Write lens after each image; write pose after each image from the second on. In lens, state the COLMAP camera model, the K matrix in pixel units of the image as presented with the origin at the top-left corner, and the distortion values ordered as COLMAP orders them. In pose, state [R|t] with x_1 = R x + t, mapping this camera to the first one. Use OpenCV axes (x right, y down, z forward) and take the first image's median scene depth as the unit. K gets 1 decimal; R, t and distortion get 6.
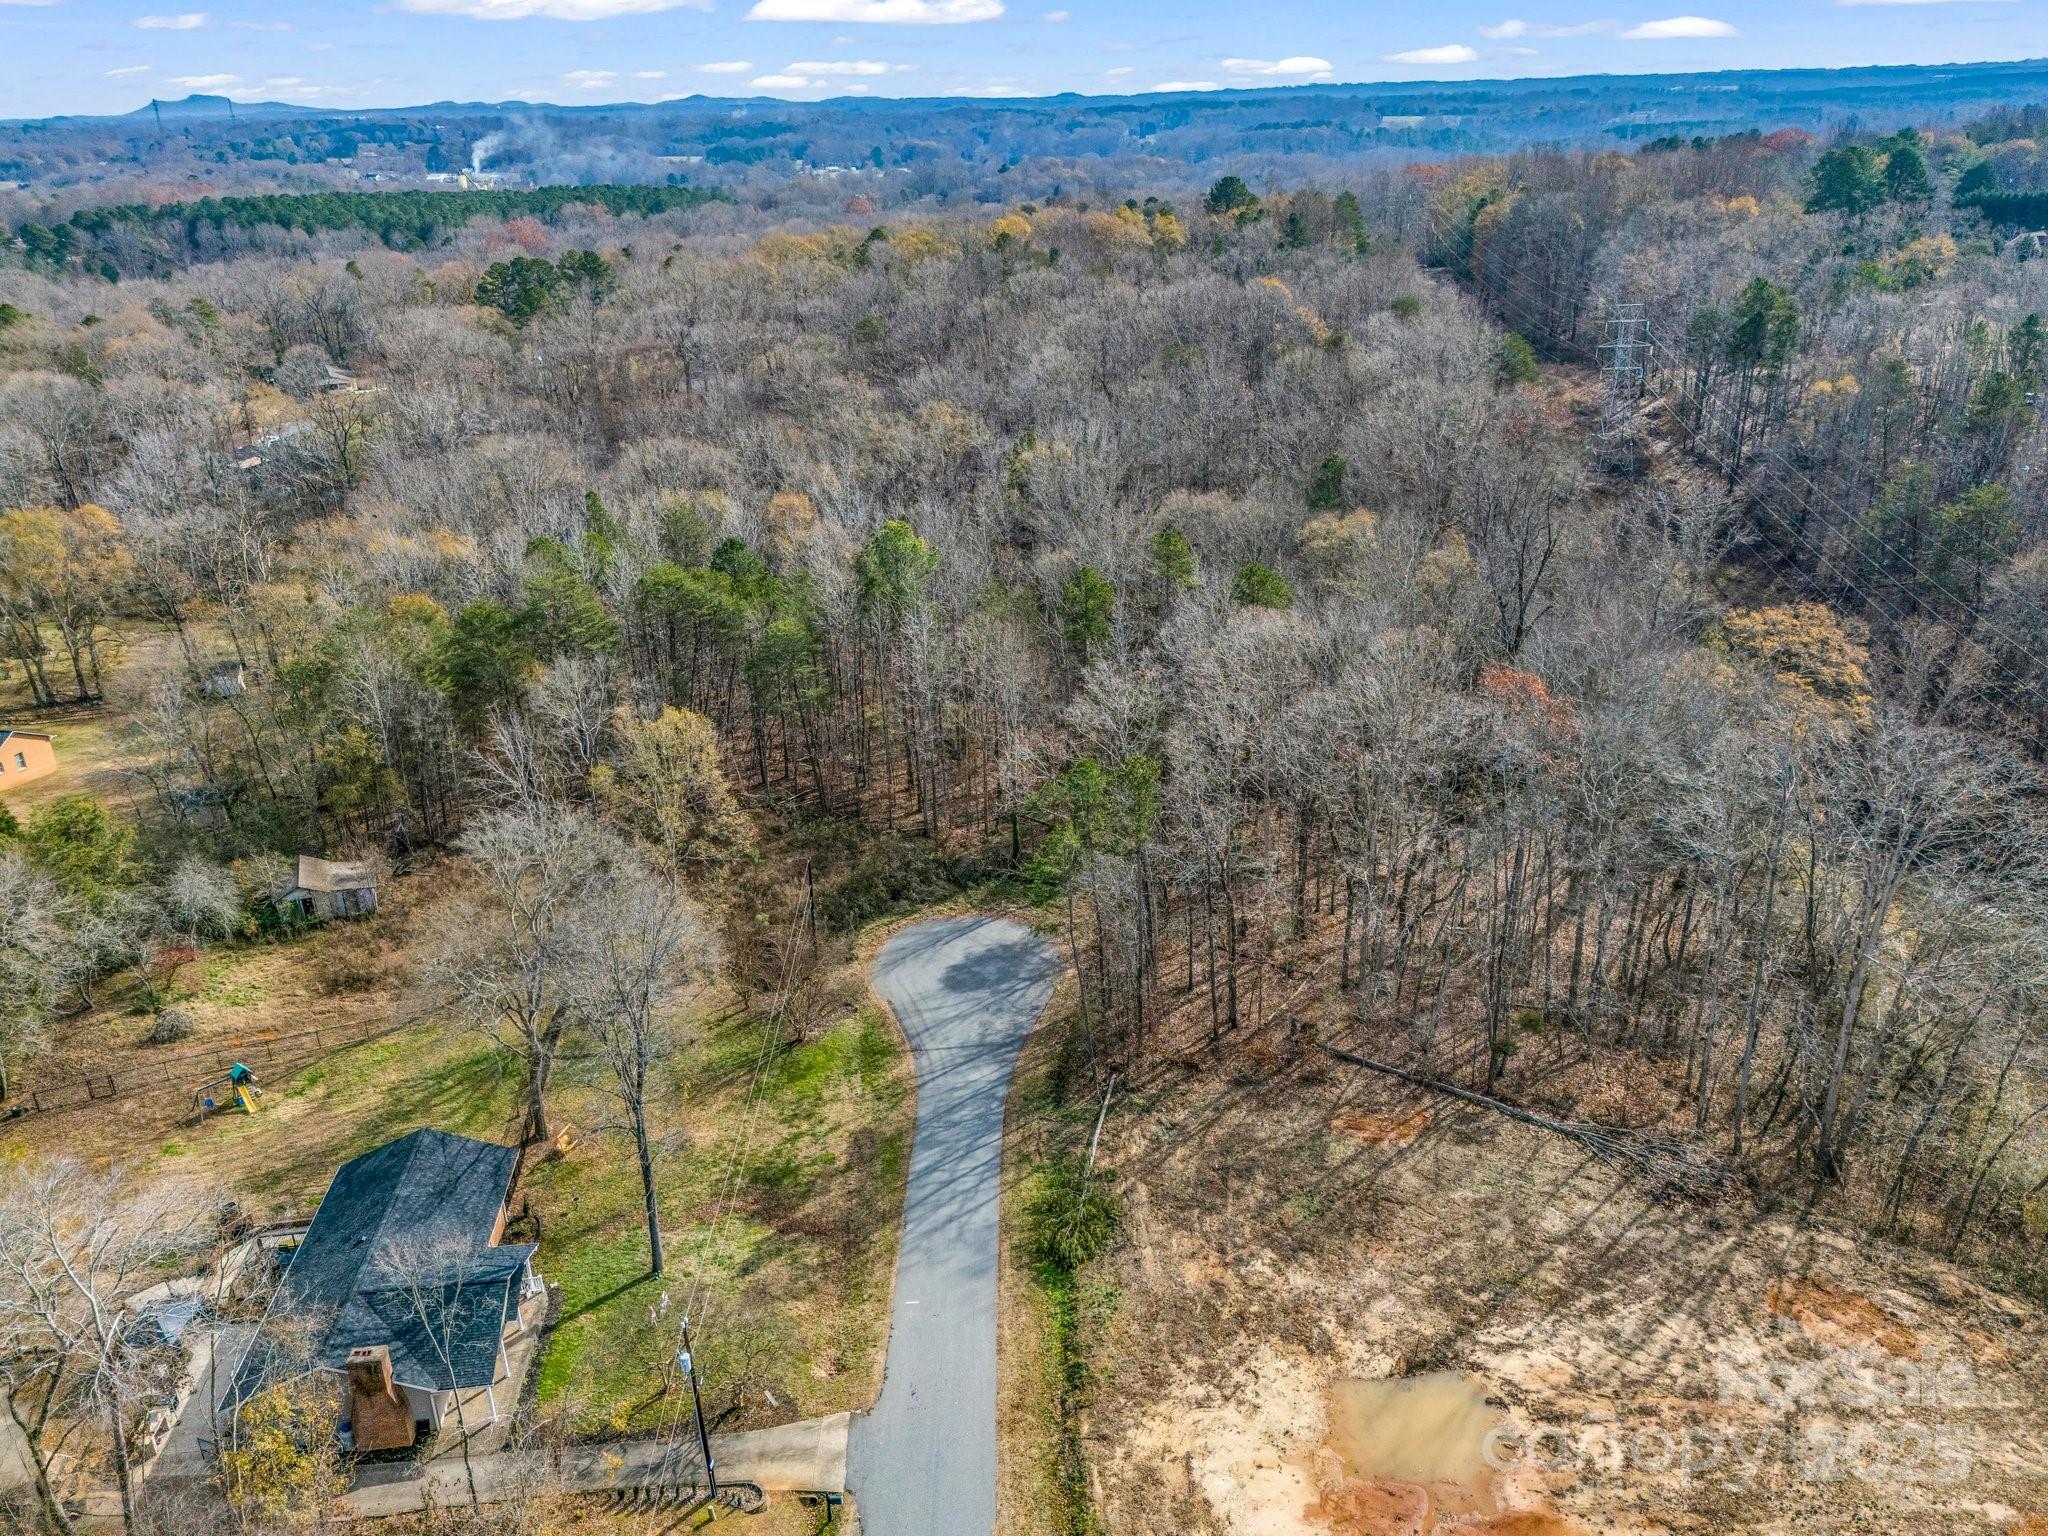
lens RADIAL K [[1582.0, 0, 1026.3], [0, 1582.0, 769.2], [0, 0, 1]] dist [0.061100, -0.035987]
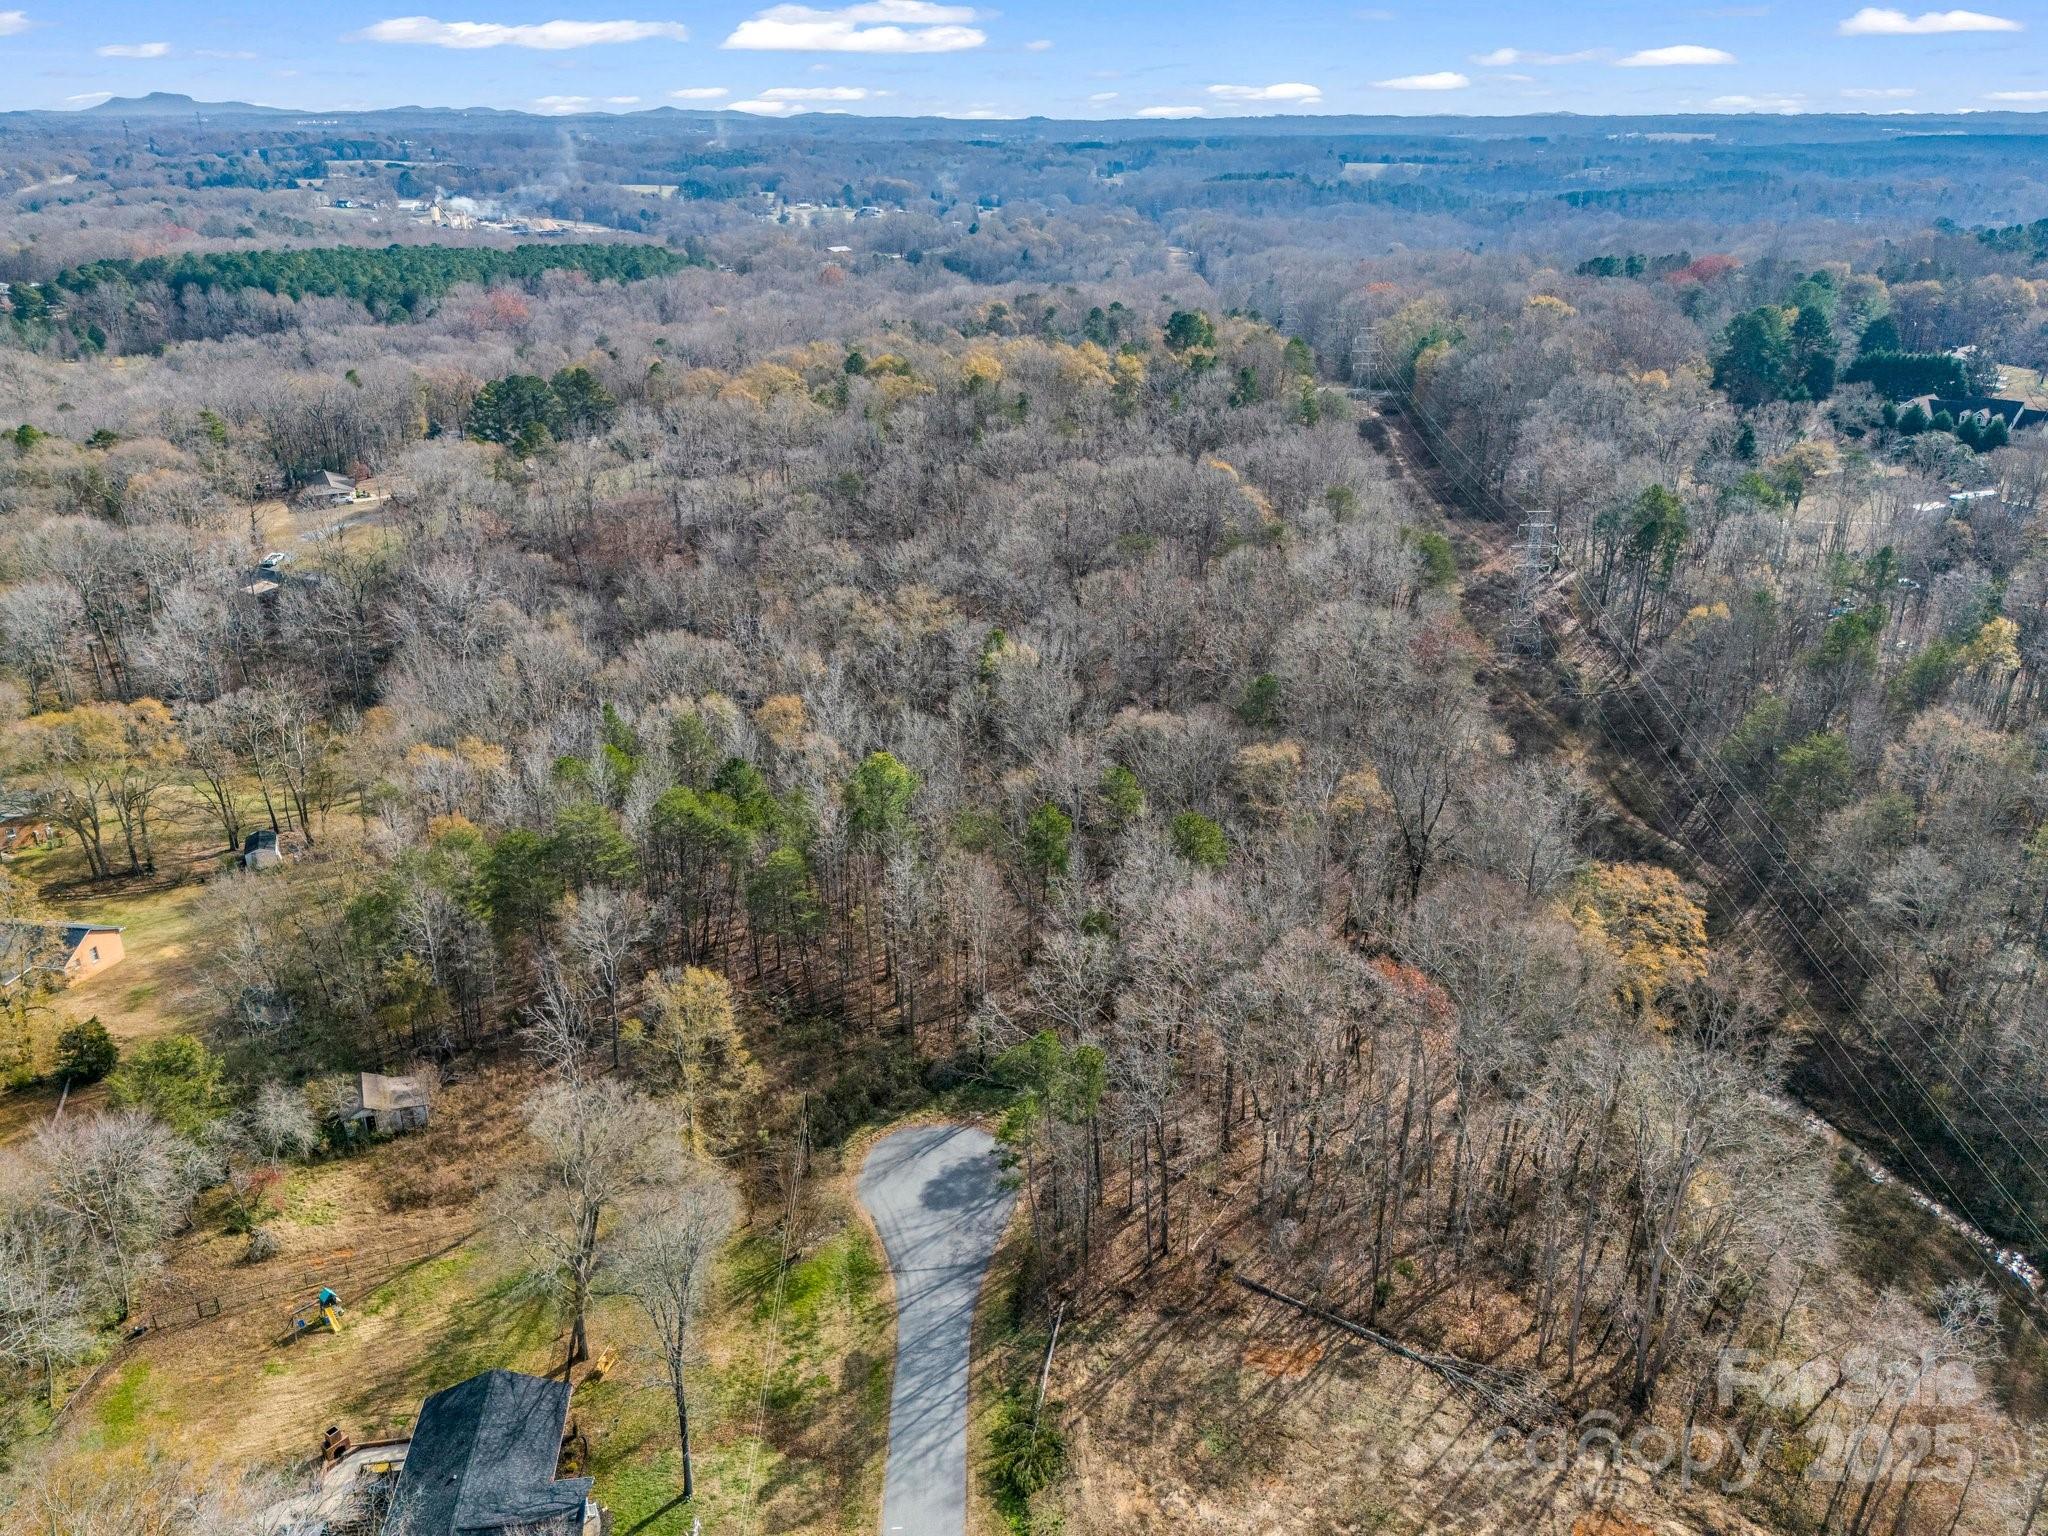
lens RADIAL K [[1582.0, 0, 1027.5], [0, 1582.0, 771.2], [0, 0, 1]] dist [0.061100, -0.035987]
pose [[0.999516, 0.016466, 0.026397, -0.006979], [-0.016206, 0.999818, -0.010053, -0.134487], [-0.026557, 0.009620, 0.999601, -0.140903]]
